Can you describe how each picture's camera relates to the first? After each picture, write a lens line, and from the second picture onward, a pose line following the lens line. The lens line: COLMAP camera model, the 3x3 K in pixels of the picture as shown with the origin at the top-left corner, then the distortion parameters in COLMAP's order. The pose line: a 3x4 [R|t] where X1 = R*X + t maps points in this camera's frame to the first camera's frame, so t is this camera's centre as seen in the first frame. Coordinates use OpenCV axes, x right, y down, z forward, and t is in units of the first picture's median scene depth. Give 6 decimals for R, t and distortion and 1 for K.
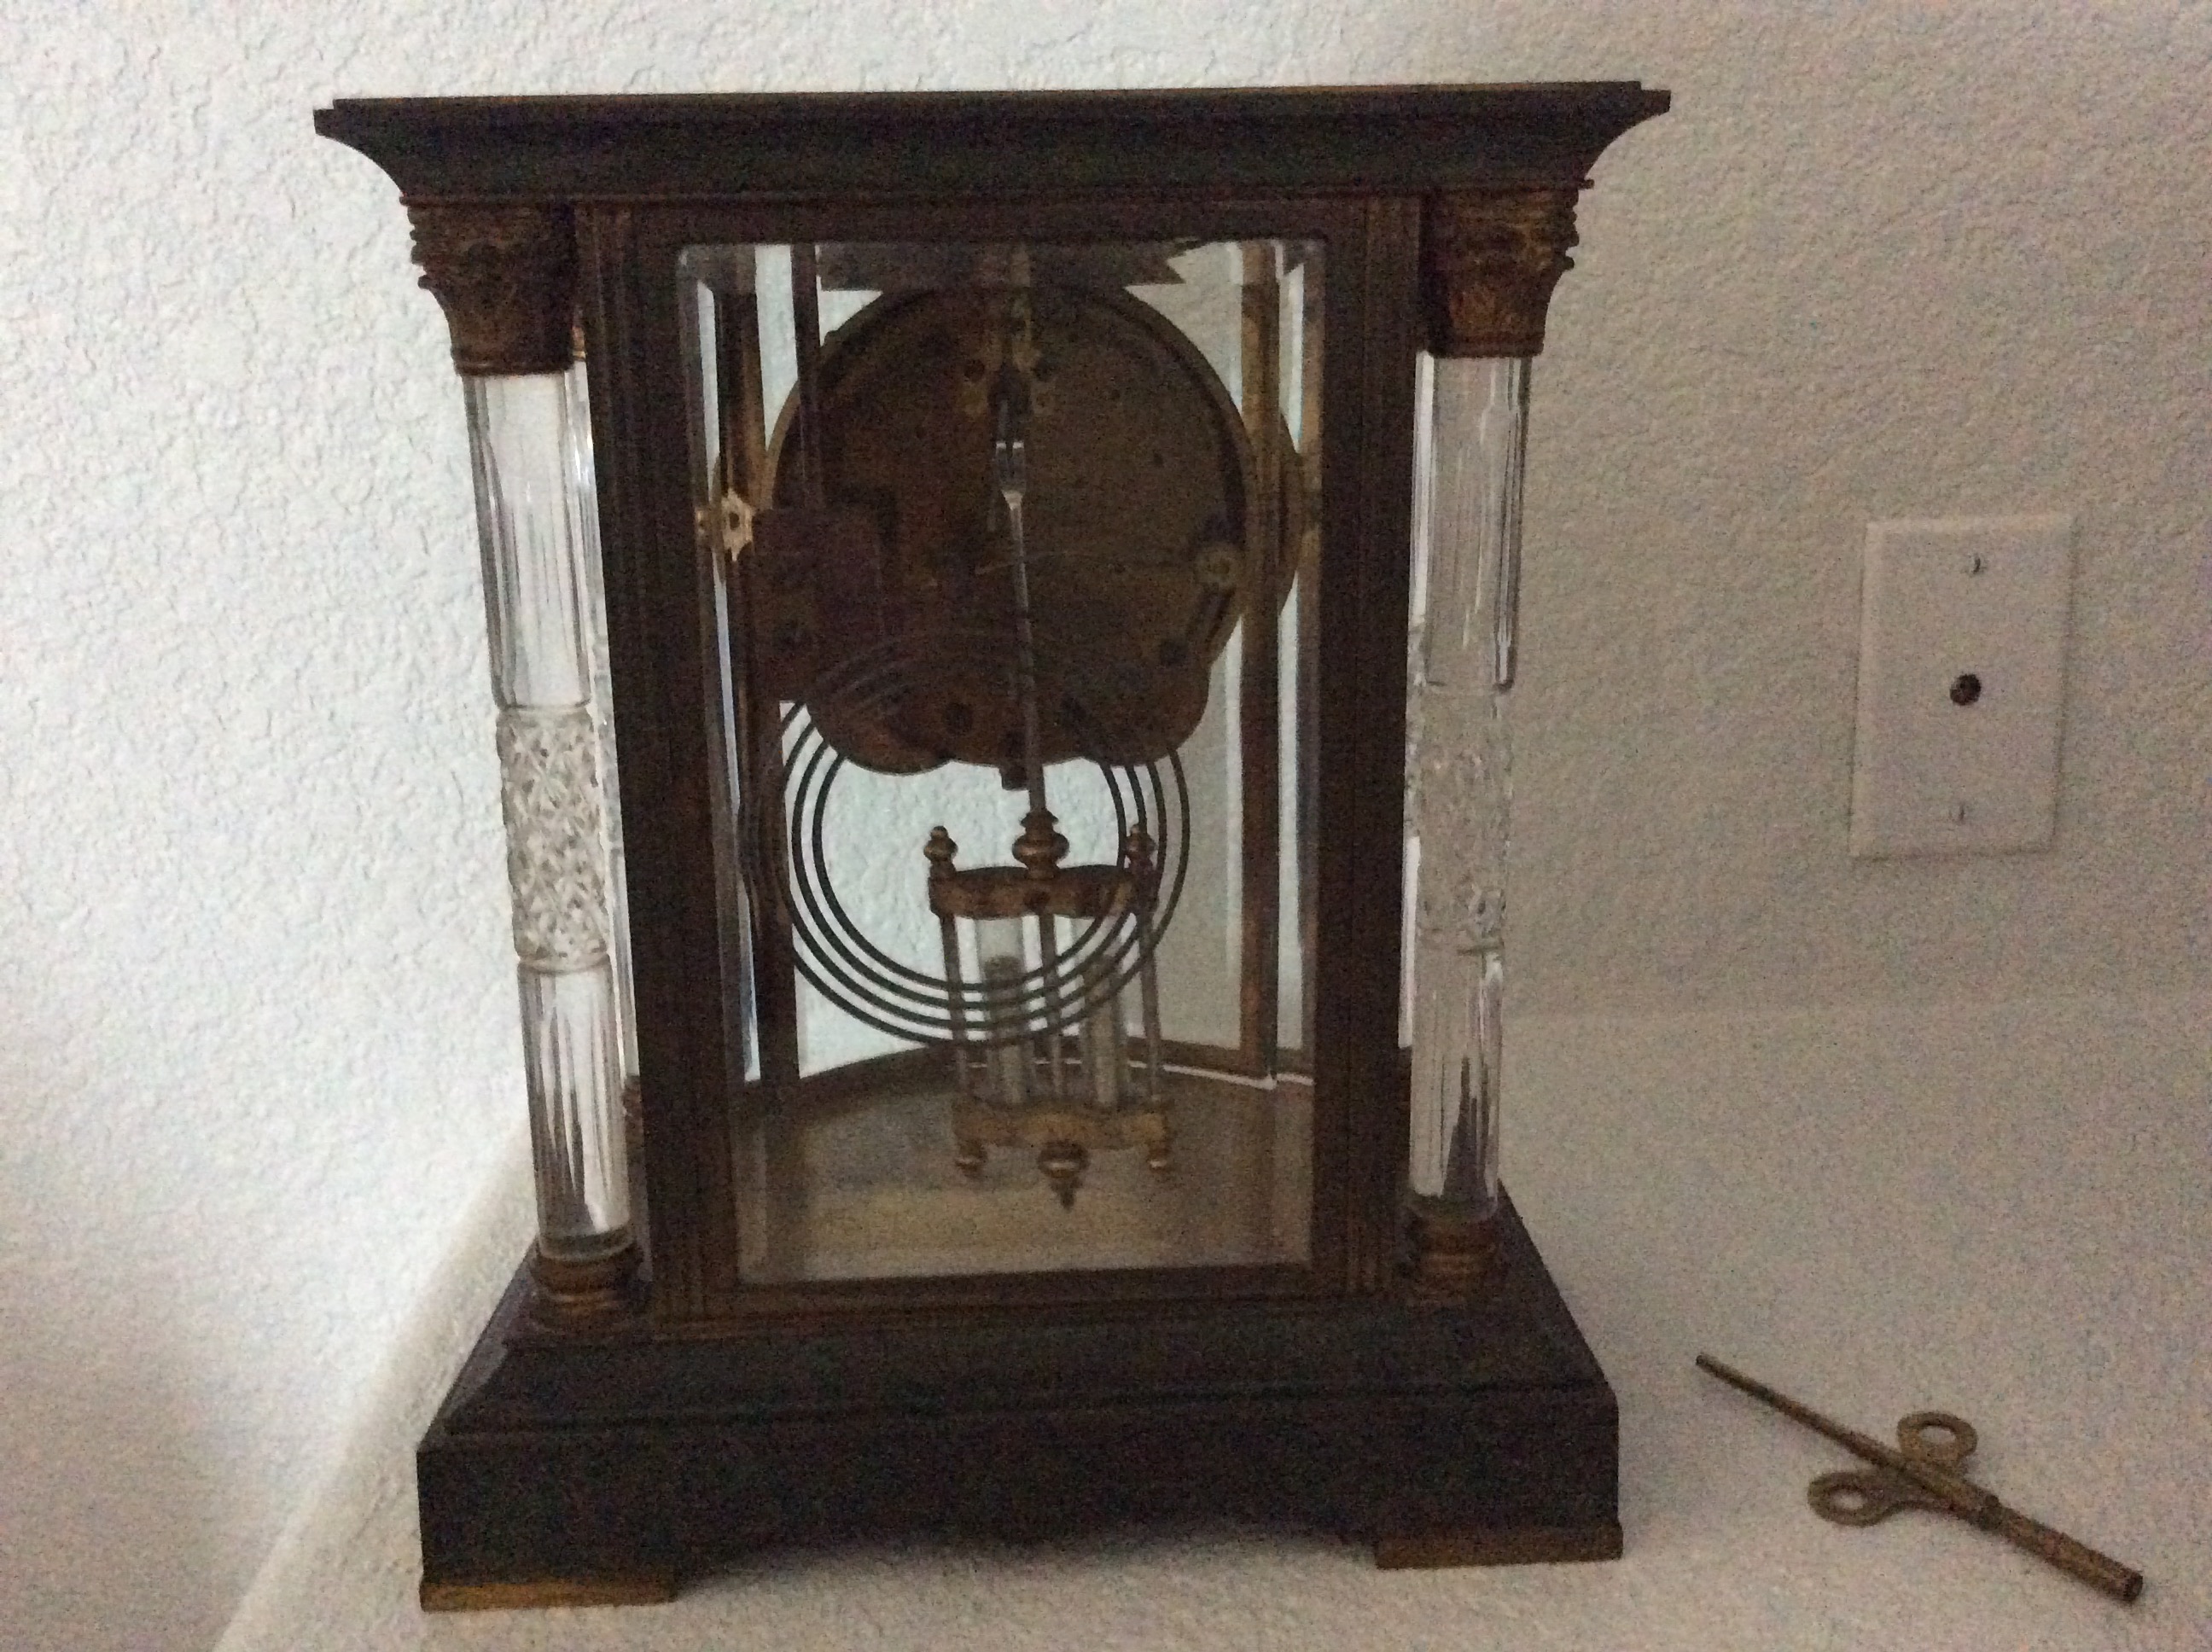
lens RADIAL K [[2033.3, 0, 1106.0], [0, 2033.3, 826.0], [0, 0, 1]] dist [-0.116482, -0.008239]
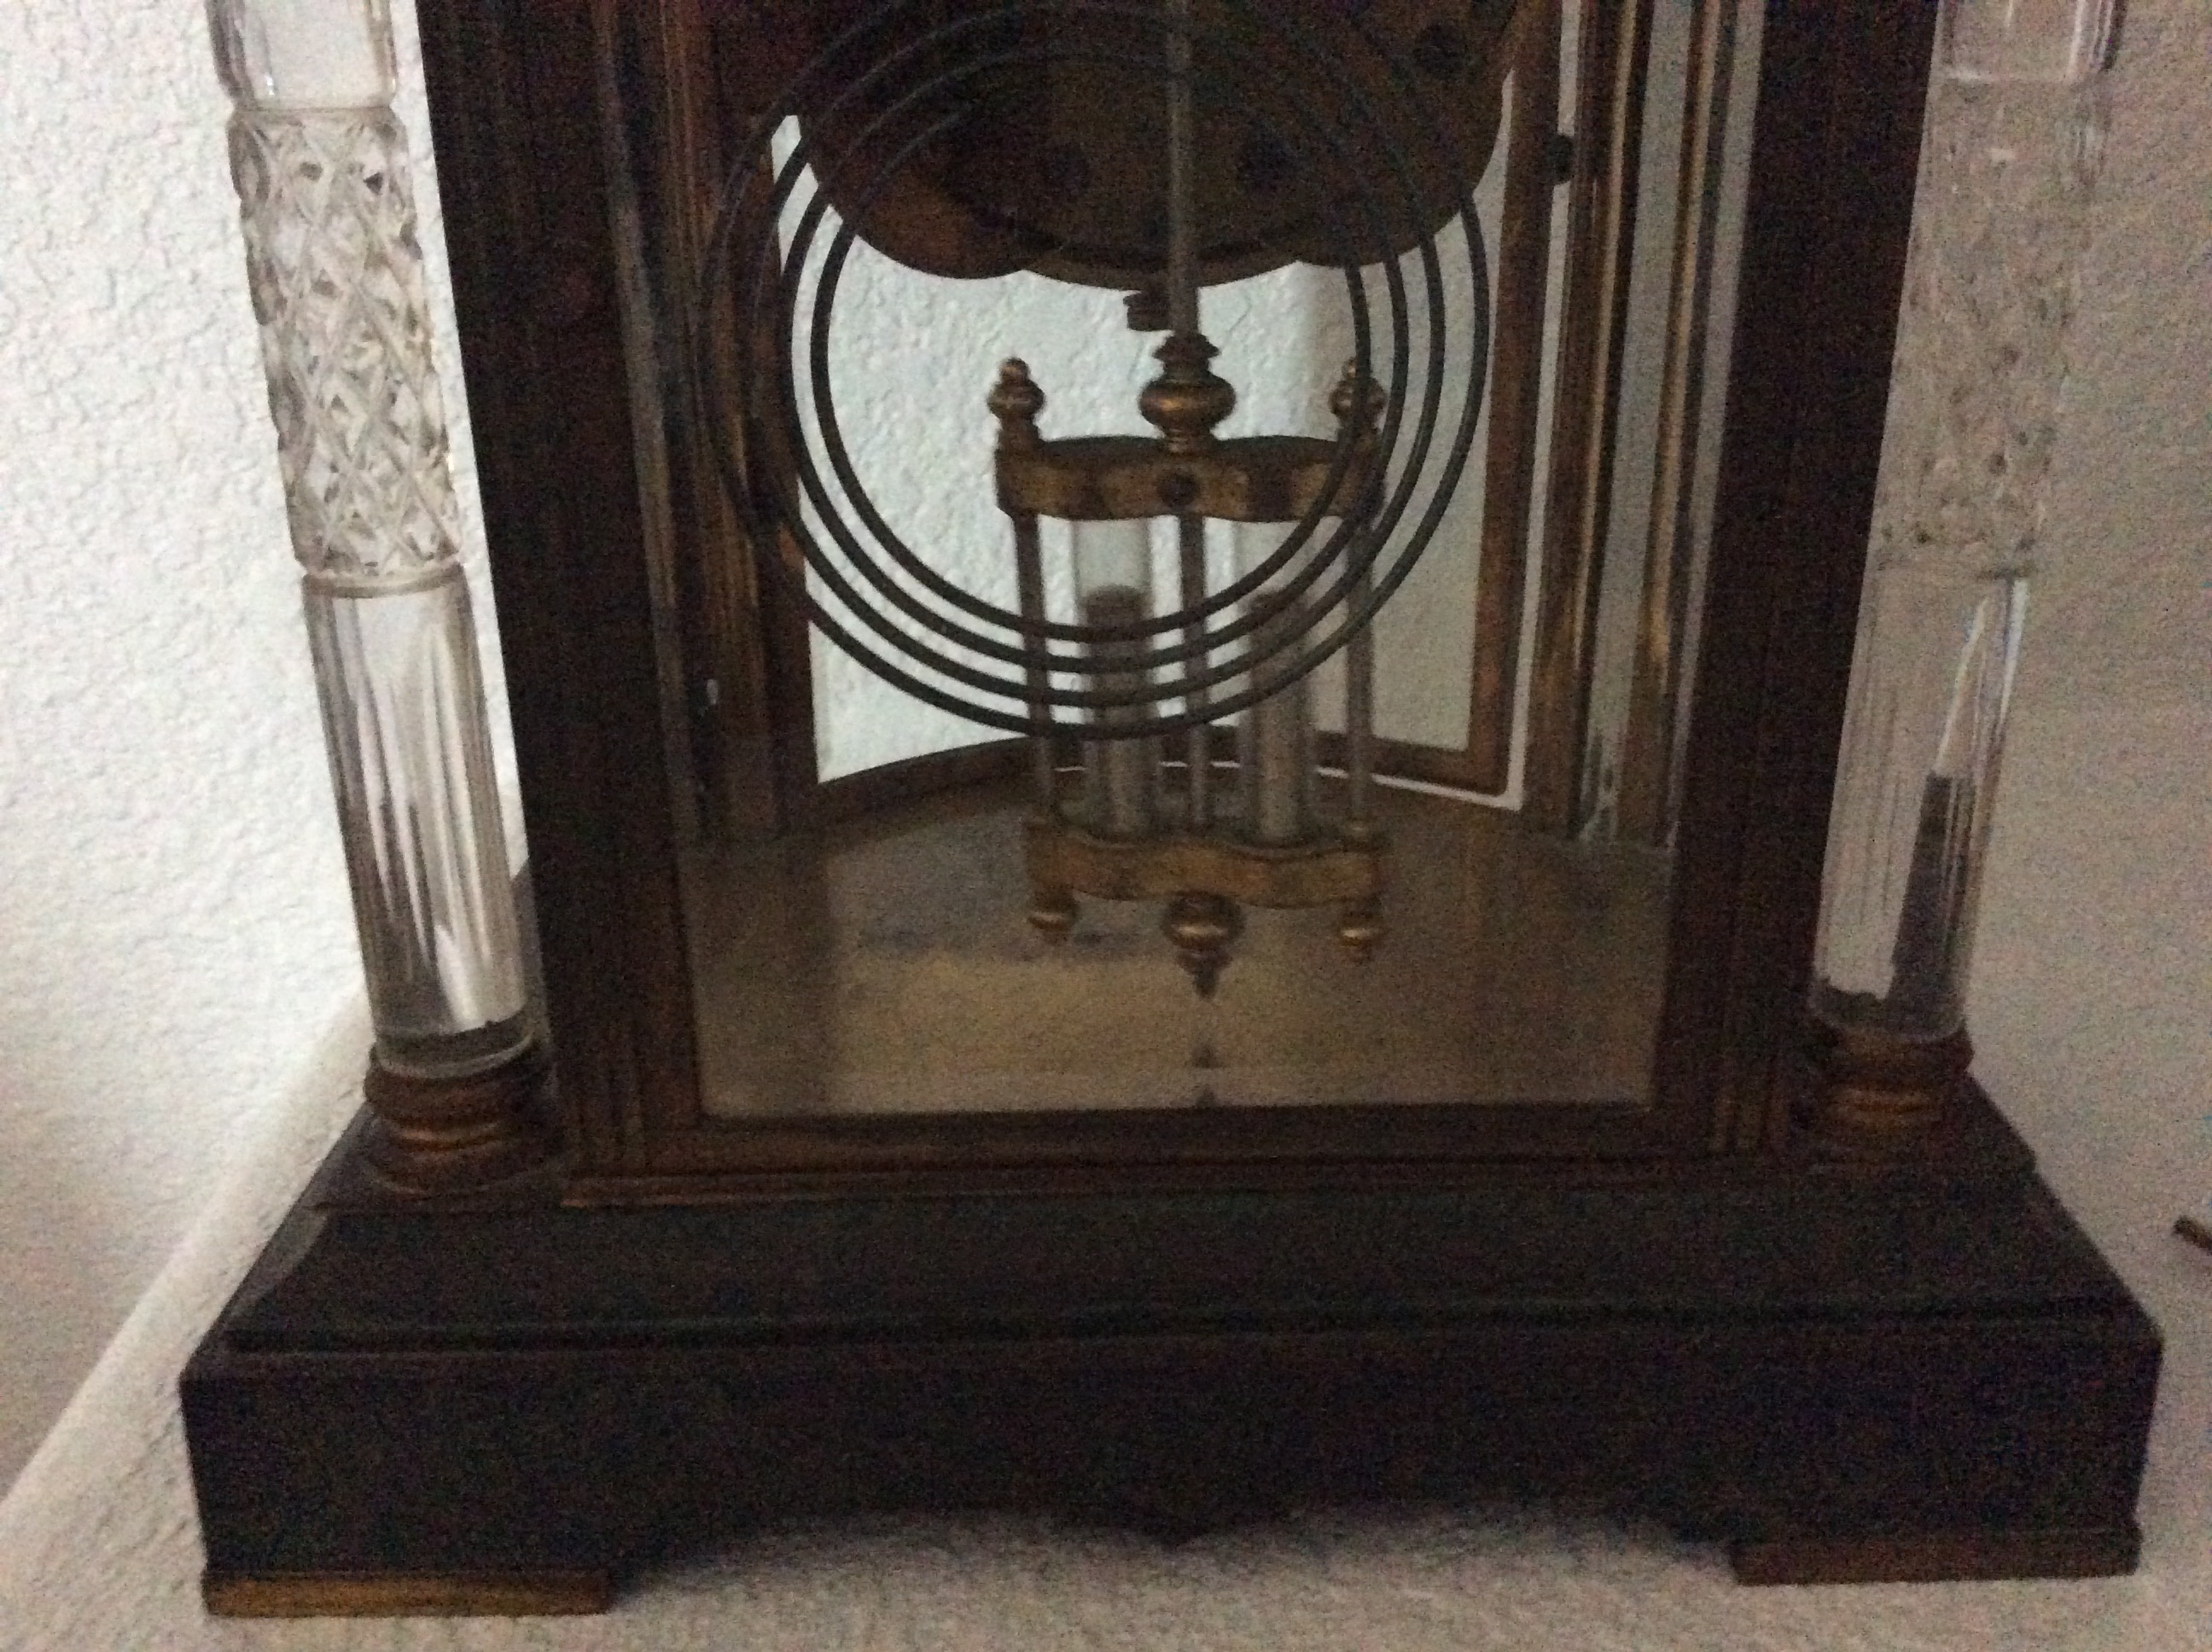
lens RADIAL K [[2033.3, 0, 1106.0], [0, 2033.3, 826.0], [0, 0, 1]] dist [-0.116482, -0.008239]
pose [[0.998720, 0.030723, -0.040177, -0.027321], [-0.024843, 0.989920, 0.139430, 0.049794], [0.044056, -0.138253, 0.989417, 0.391132]]
